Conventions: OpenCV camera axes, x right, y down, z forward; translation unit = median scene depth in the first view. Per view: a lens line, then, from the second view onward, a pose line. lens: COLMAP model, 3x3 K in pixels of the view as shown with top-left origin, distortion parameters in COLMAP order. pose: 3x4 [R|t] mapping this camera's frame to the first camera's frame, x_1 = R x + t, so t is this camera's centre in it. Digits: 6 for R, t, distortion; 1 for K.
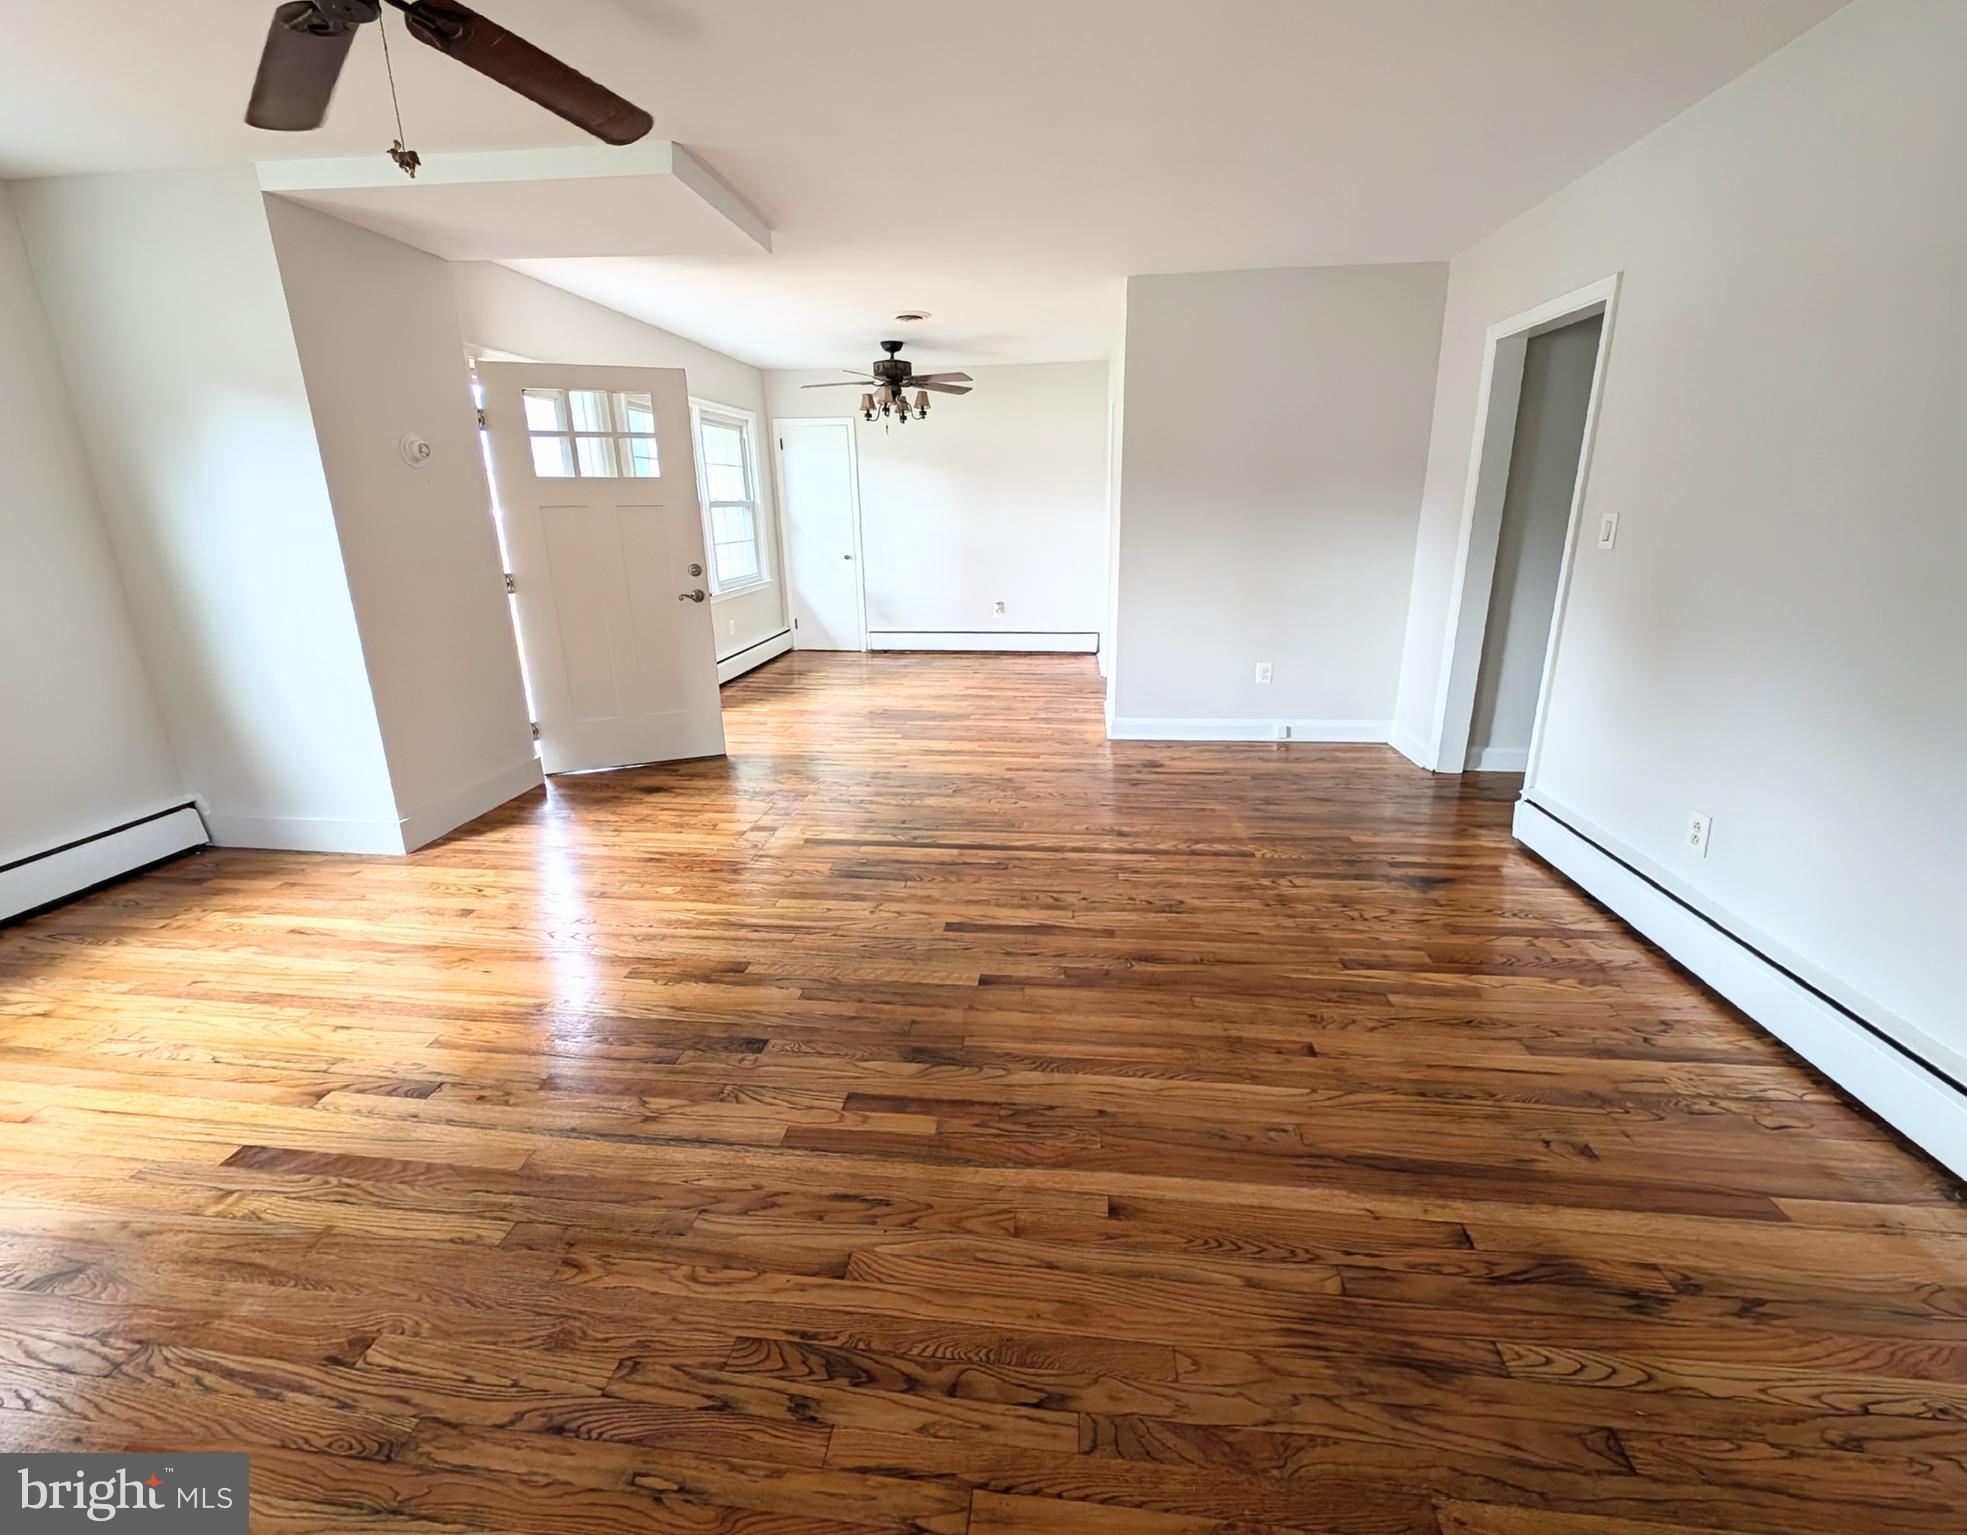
lens RADIAL K [[782.8, 0, 1000.2], [0, 782.8, 773.7], [0, 0, 1]] dist [0.002931, 0.000898]
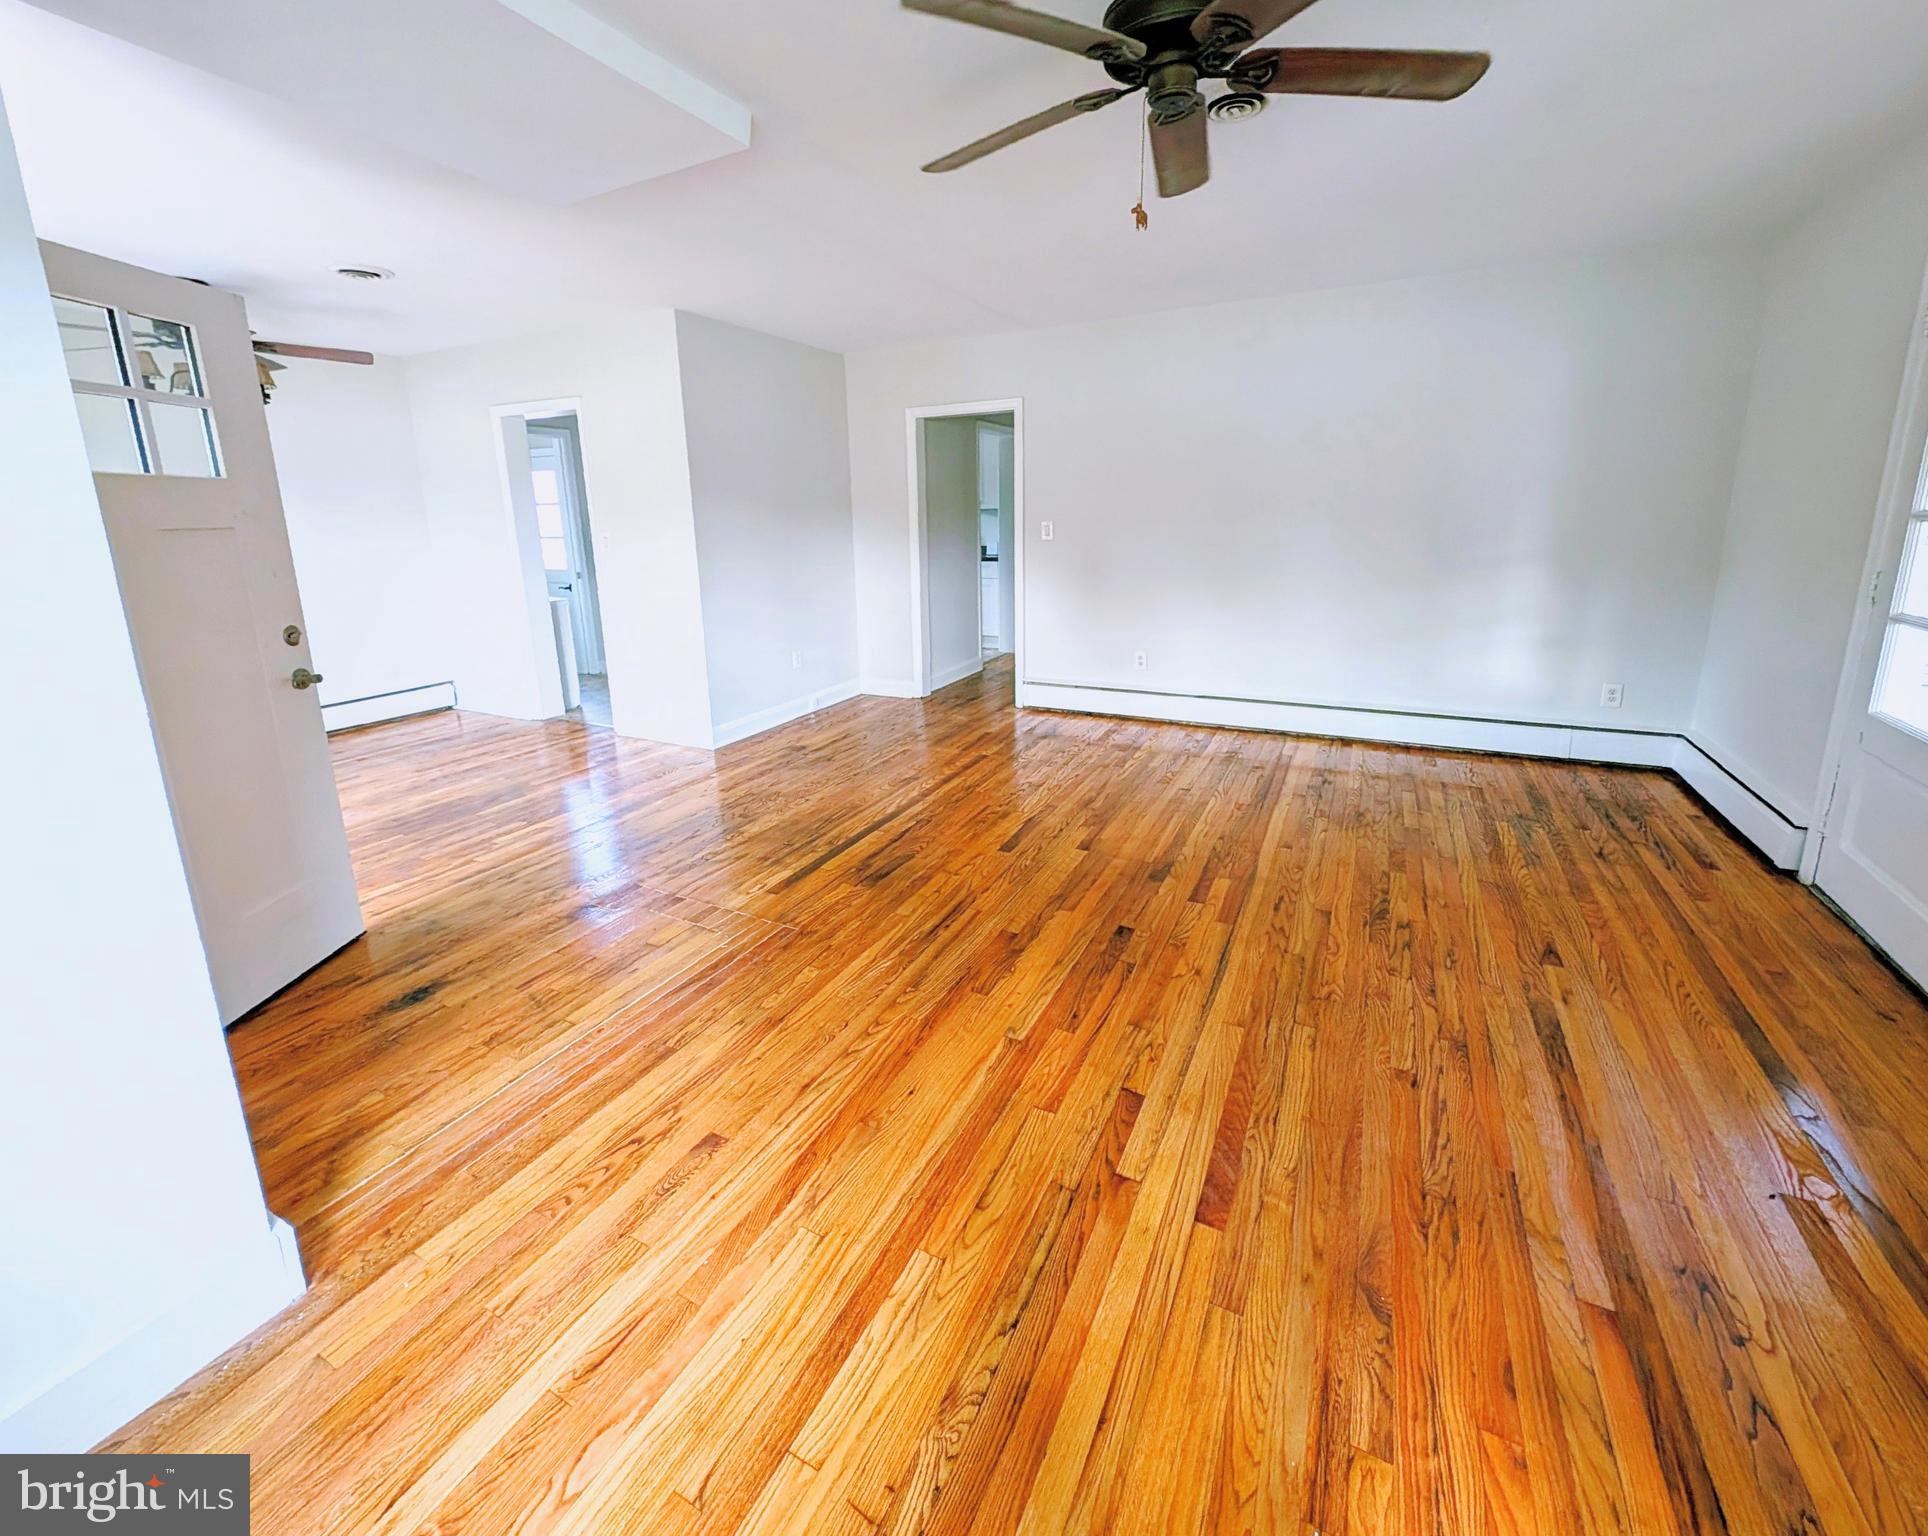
lens RADIAL K [[710.5, 0, 958.6], [0, 710.5, 794.7], [0, 0, 1]] dist [0.016598, 0.000047]
pose [[0.378909, -0.337462, 0.861712, -0.873490], [0.319672, 0.921555, 0.220332, -0.140078], [-0.868468, 0.191979, 0.457063, 0.410295]]
